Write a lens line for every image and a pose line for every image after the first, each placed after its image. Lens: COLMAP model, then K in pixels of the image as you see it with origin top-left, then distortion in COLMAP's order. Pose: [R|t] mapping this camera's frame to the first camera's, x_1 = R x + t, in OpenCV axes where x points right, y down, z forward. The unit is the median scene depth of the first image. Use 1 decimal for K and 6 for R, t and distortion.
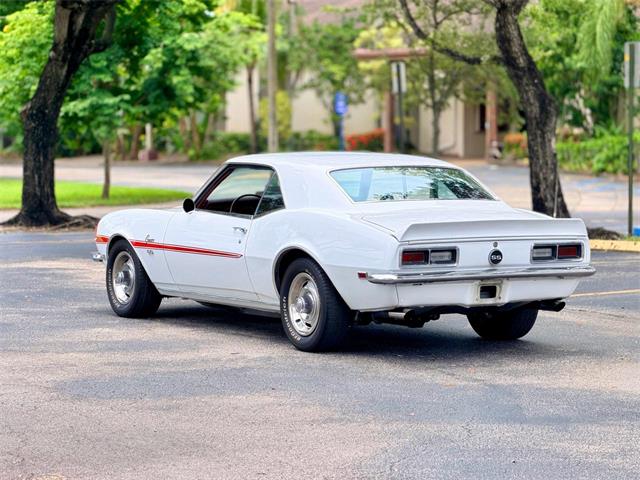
lens RADIAL K [[1979.5, 0, 320.0], [0, 1979.5, 240.0], [0, 0, 1]] dist [0.167873, 1.868331]
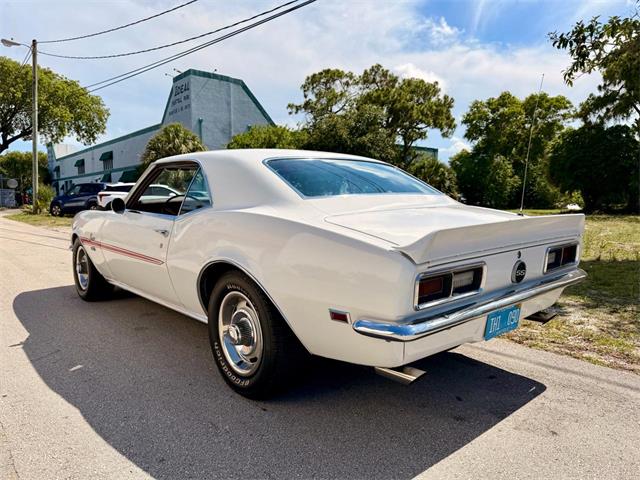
lens RADIAL K [[451.4, 0, 318.9], [0, 451.4, 251.7], [0, 0, 1]] dist [0.028874, -0.039507]
pose [[0.983875, -0.031751, 0.176015, -0.006899], [0.017272, 0.996384, 0.083191, -0.011570], [-0.178020, -0.078809, 0.980866, 0.755491]]
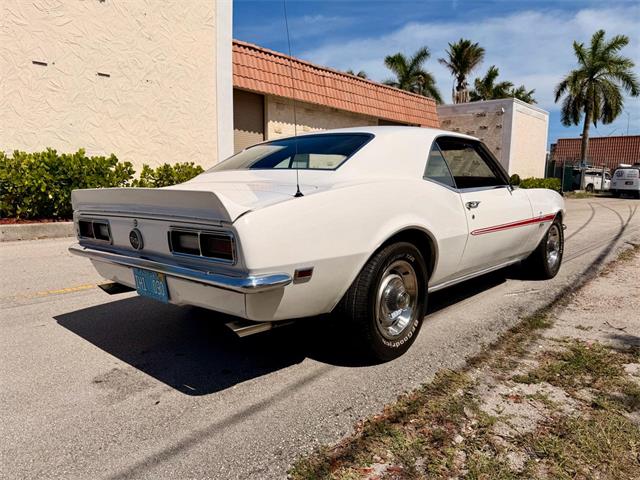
lens RADIAL K [[451.4, 0, 318.9], [0, 451.4, 251.7], [0, 0, 1]] dist [0.028874, -0.039507]
pose [[0.307904, 0.136440, -0.941583, 0.237629], [-0.044240, 0.990646, 0.129083, -0.010298], [0.950388, 0.001911, 0.311060, 0.892147]]
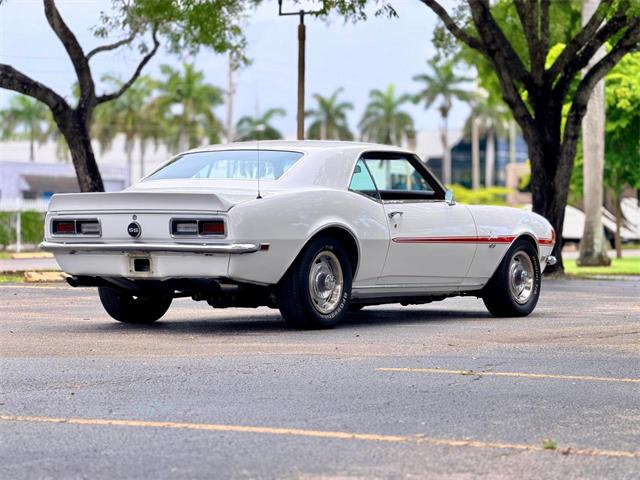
lens RADIAL K [[1979.5, 0, 320.0], [0, 1979.5, 240.0], [0, 0, 1]] dist [0.167873, 1.868331]
pose [[0.441244, 0.003514, -0.897380, 0.910493], [-0.053415, 0.998322, -0.022355, 0.027505], [0.895796, 0.057798, 0.440692, 0.565550]]
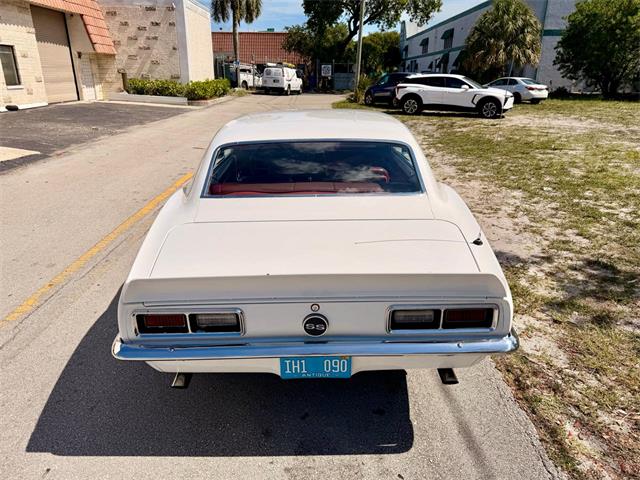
lens RADIAL K [[451.4, 0, 318.9], [0, 451.4, 251.7], [0, 0, 1]] dist [0.028874, -0.039507]
pose [[0.867058, 0.175038, -0.466446, 0.132967], [-0.015081, 0.945042, 0.326601, -0.051781], [0.497978, -0.276148, 0.822046, 0.786067]]
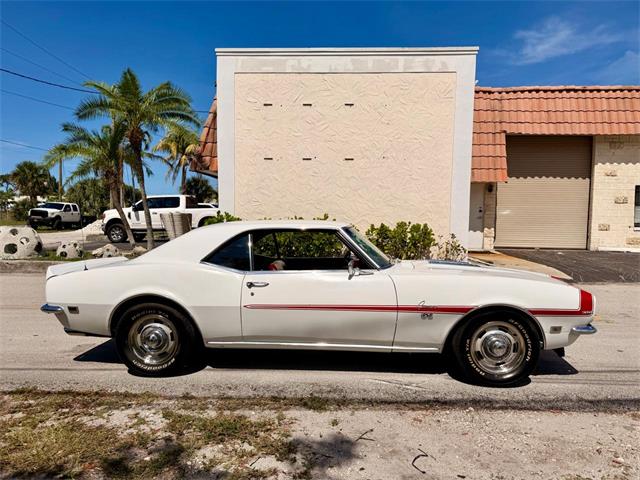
lens RADIAL K [[451.4, 0, 318.9], [0, 451.4, 251.7], [0, 0, 1]] dist [0.028874, -0.039507]
pose [[-0.559694, 0.044965, -0.827478, 0.253339], [-0.044832, 0.995422, 0.084415, -0.049022], [0.827486, 0.084344, -0.555116, 1.188463]]
